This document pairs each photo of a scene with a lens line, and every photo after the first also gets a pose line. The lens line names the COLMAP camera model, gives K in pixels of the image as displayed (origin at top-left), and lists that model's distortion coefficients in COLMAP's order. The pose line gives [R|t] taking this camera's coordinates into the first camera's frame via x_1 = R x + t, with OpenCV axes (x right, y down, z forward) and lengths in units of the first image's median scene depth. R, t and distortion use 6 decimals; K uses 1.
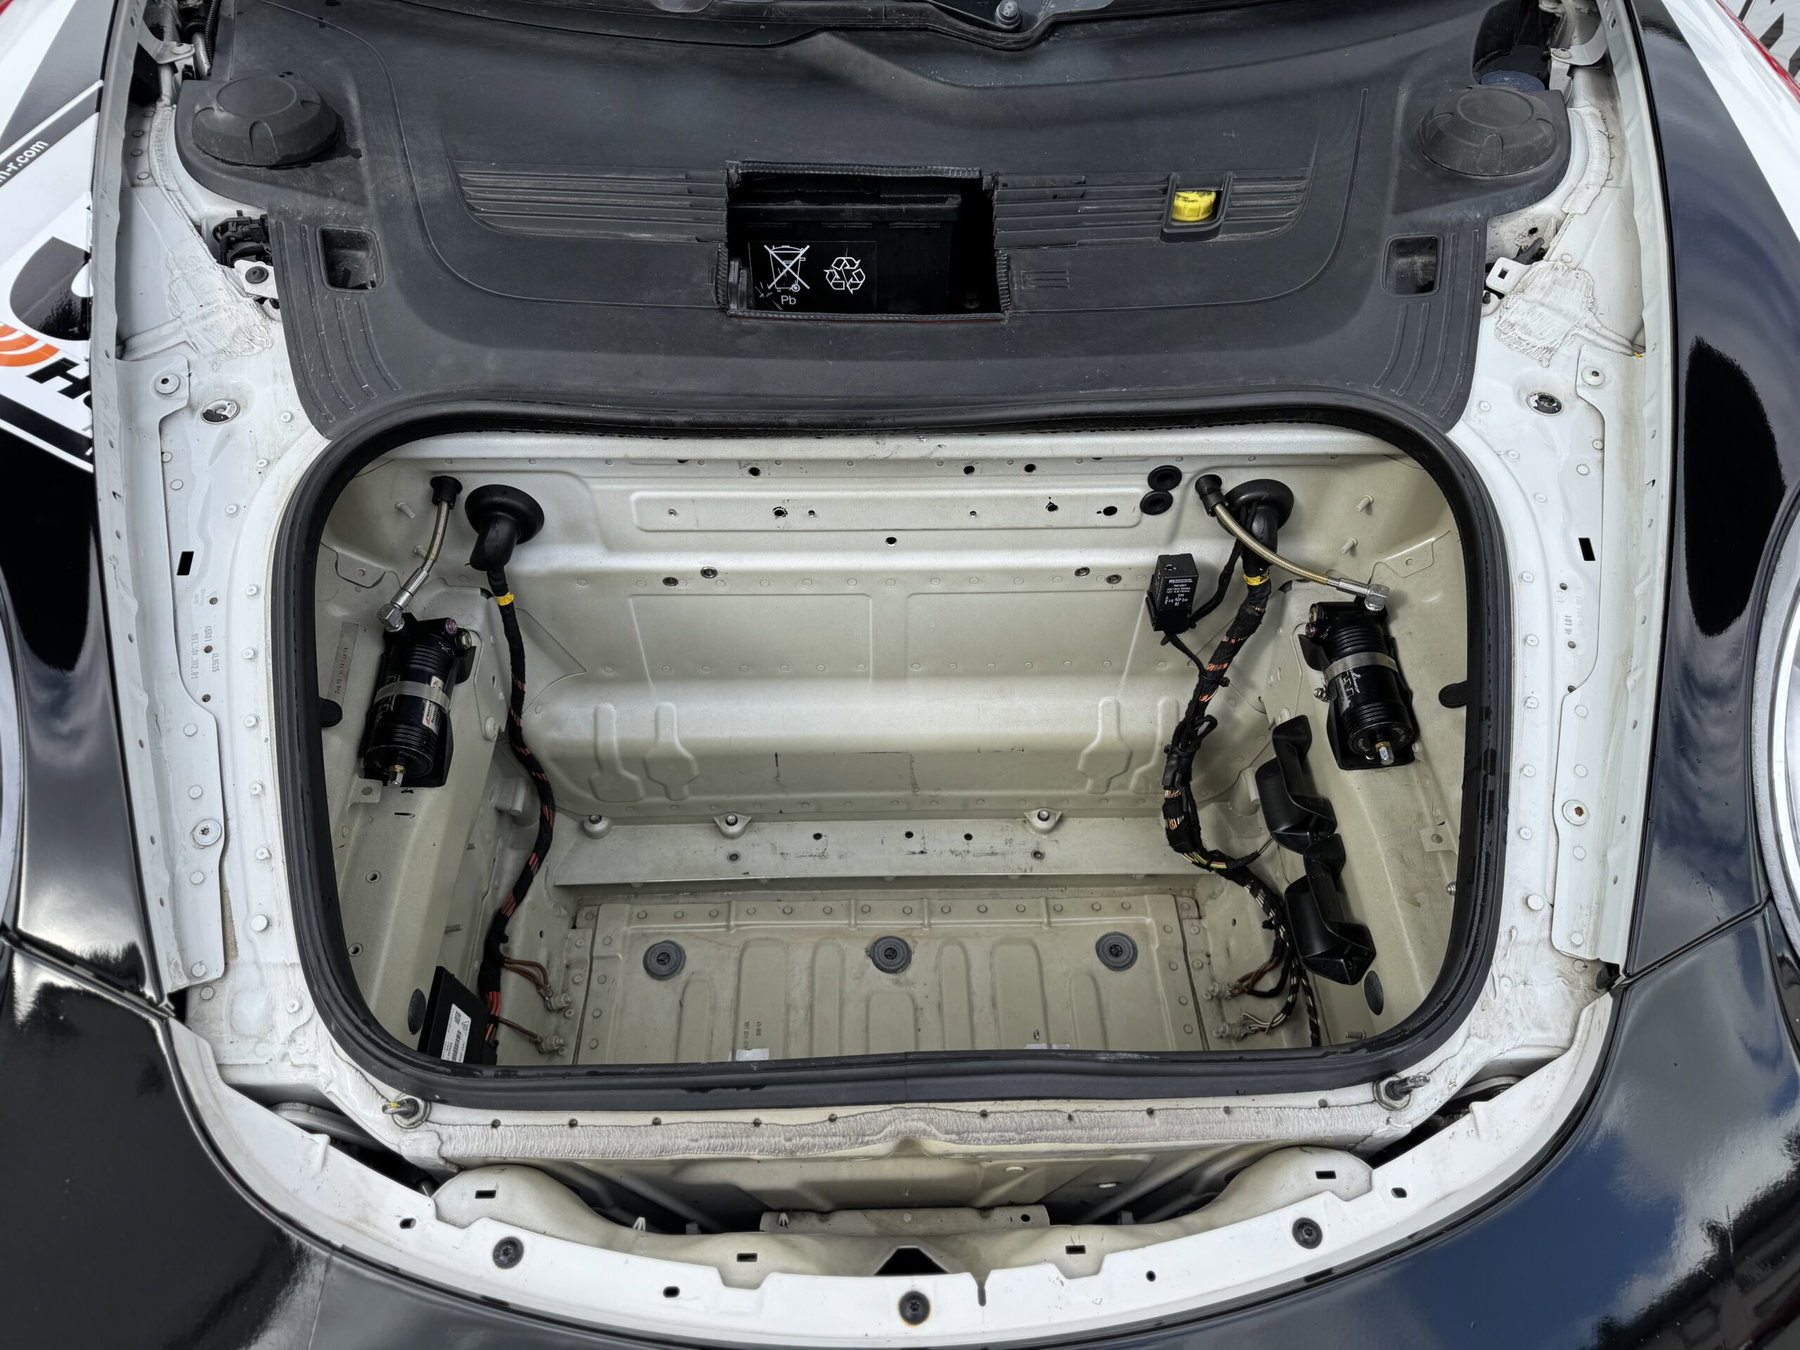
lens RADIAL K [[1284.2, 0, 895.8], [0, 1284.2, 725.7], [0, 0, 1]] dist [-0.011370, -0.008721]
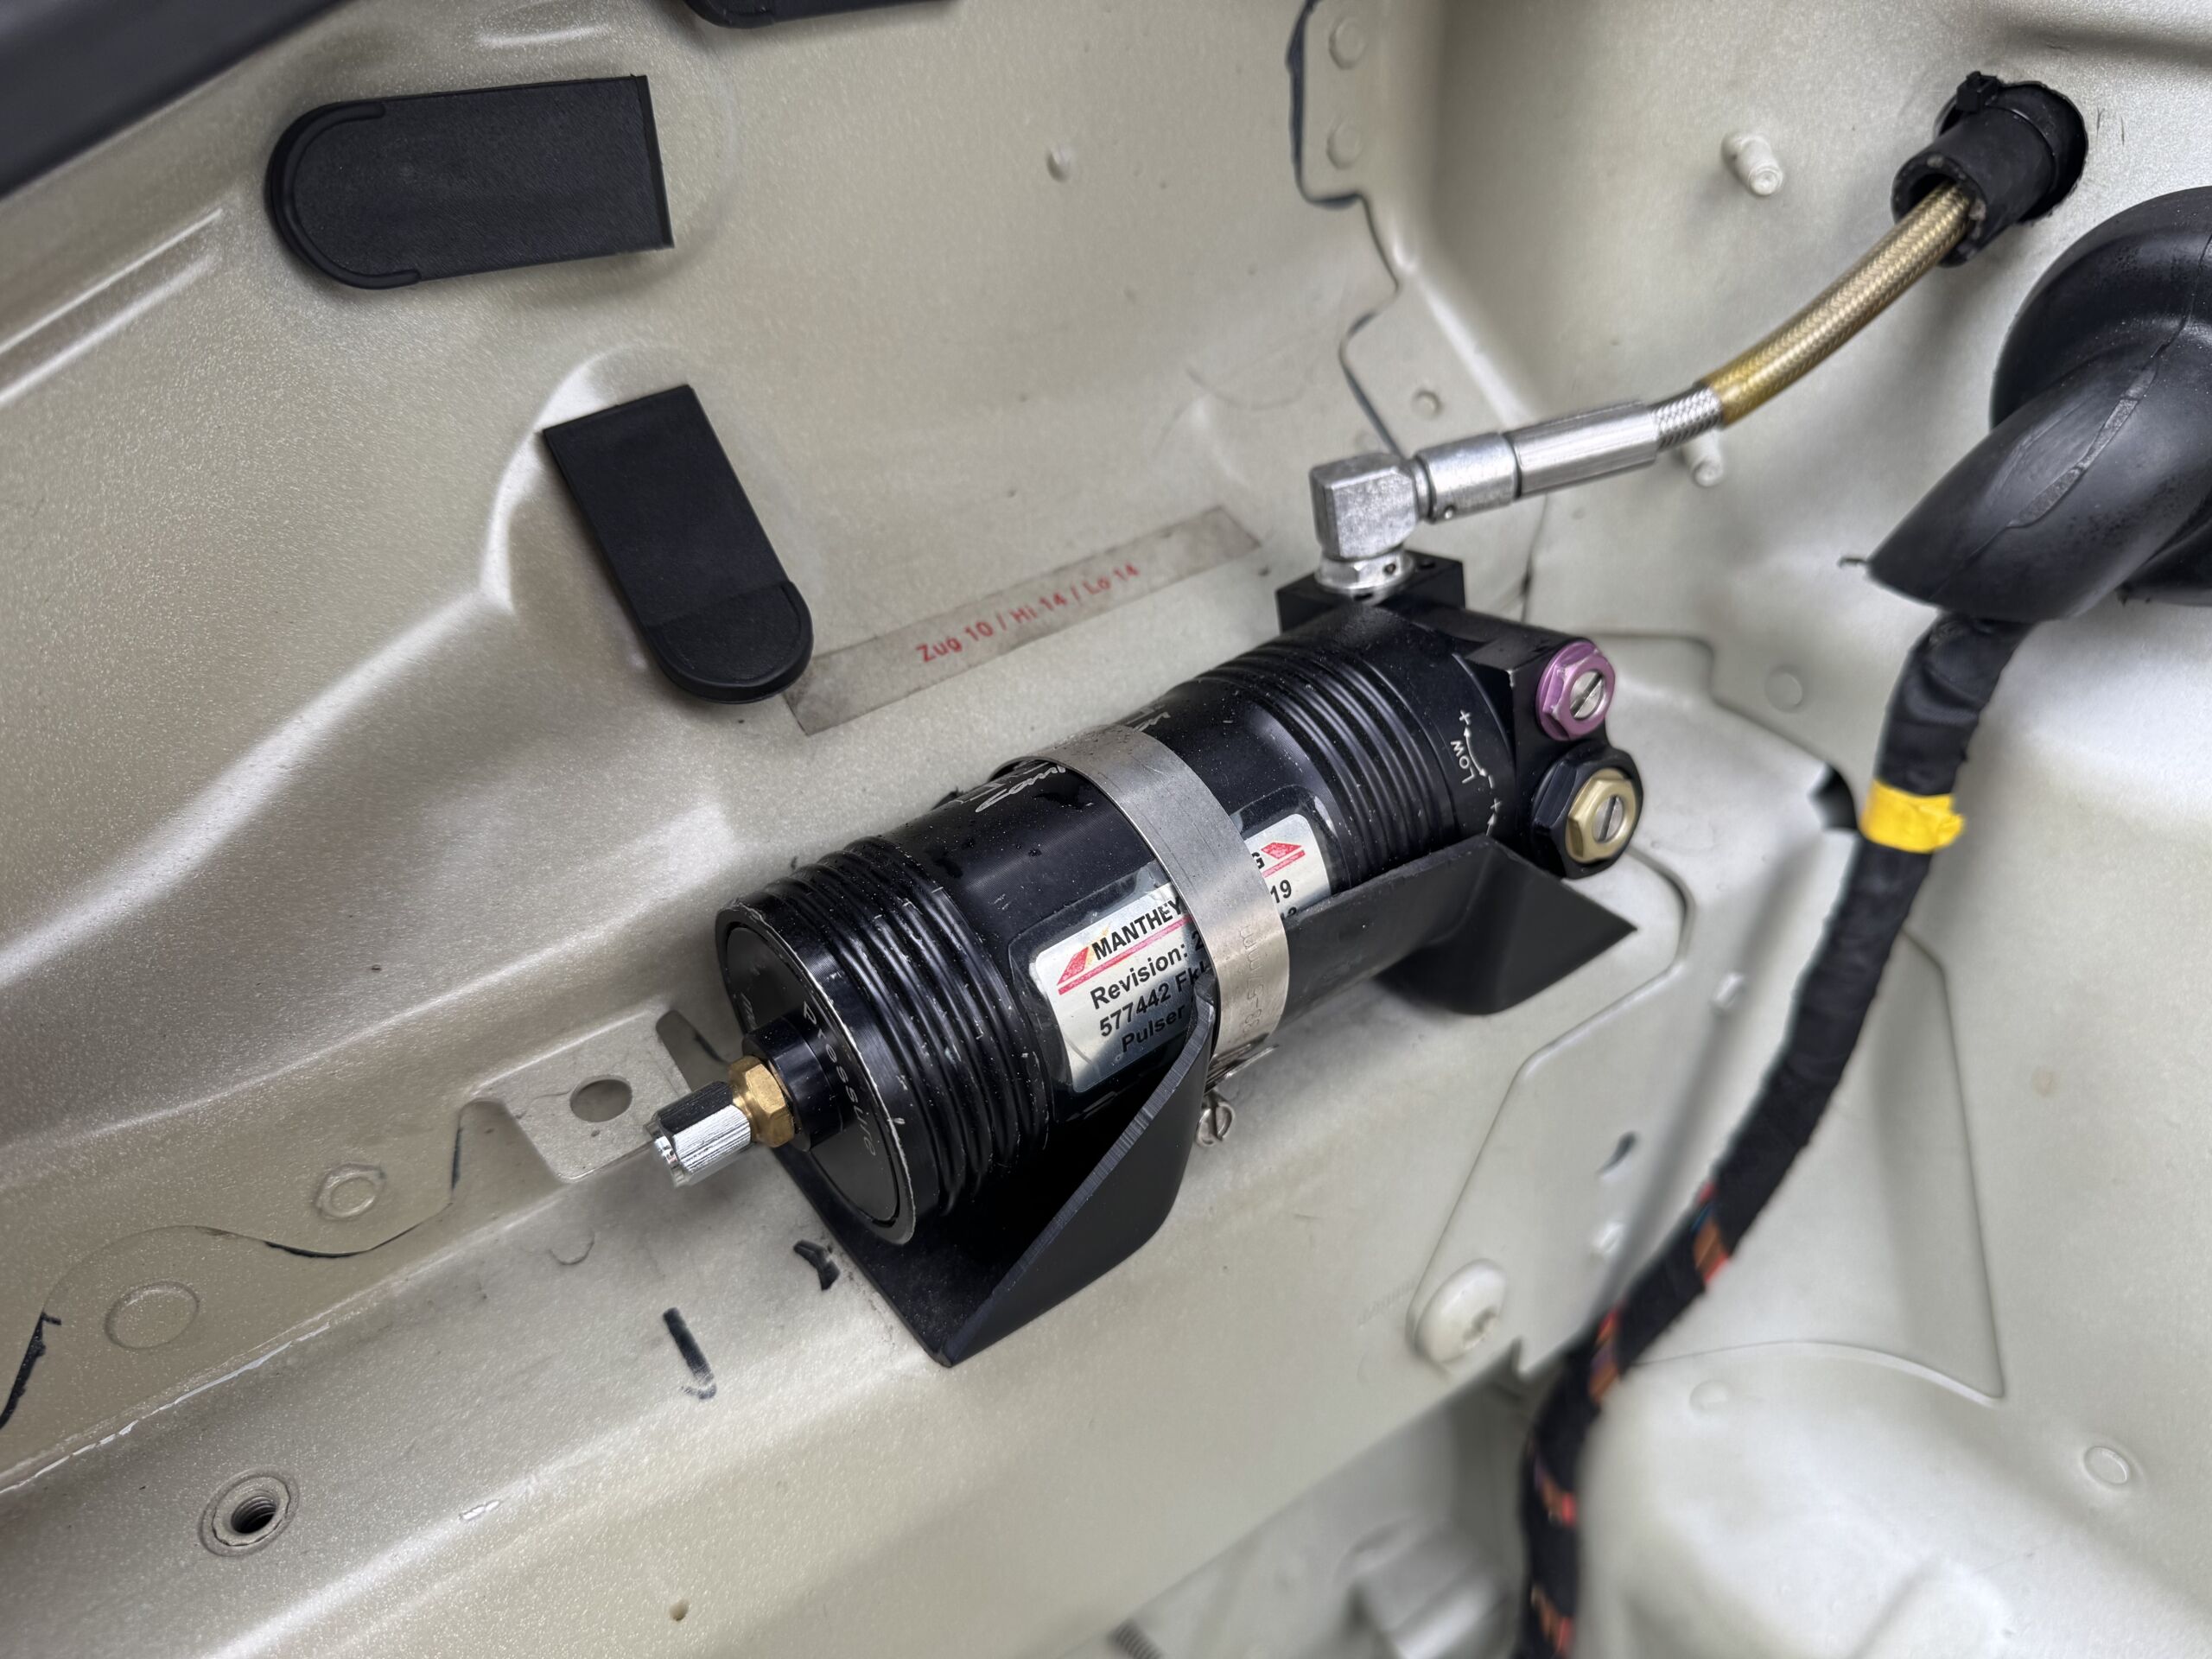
lens RADIAL K [[1578.2, 0, 1100.8], [0, 1578.2, 891.8], [0, 0, 1]] dist [-0.011370, -0.008721]
pose [[0.586461, 0.439215, -0.680554, -0.221258], [-0.624856, 0.779950, -0.035102, -0.006604], [0.515381, 0.445834, 0.731857, 0.806437]]
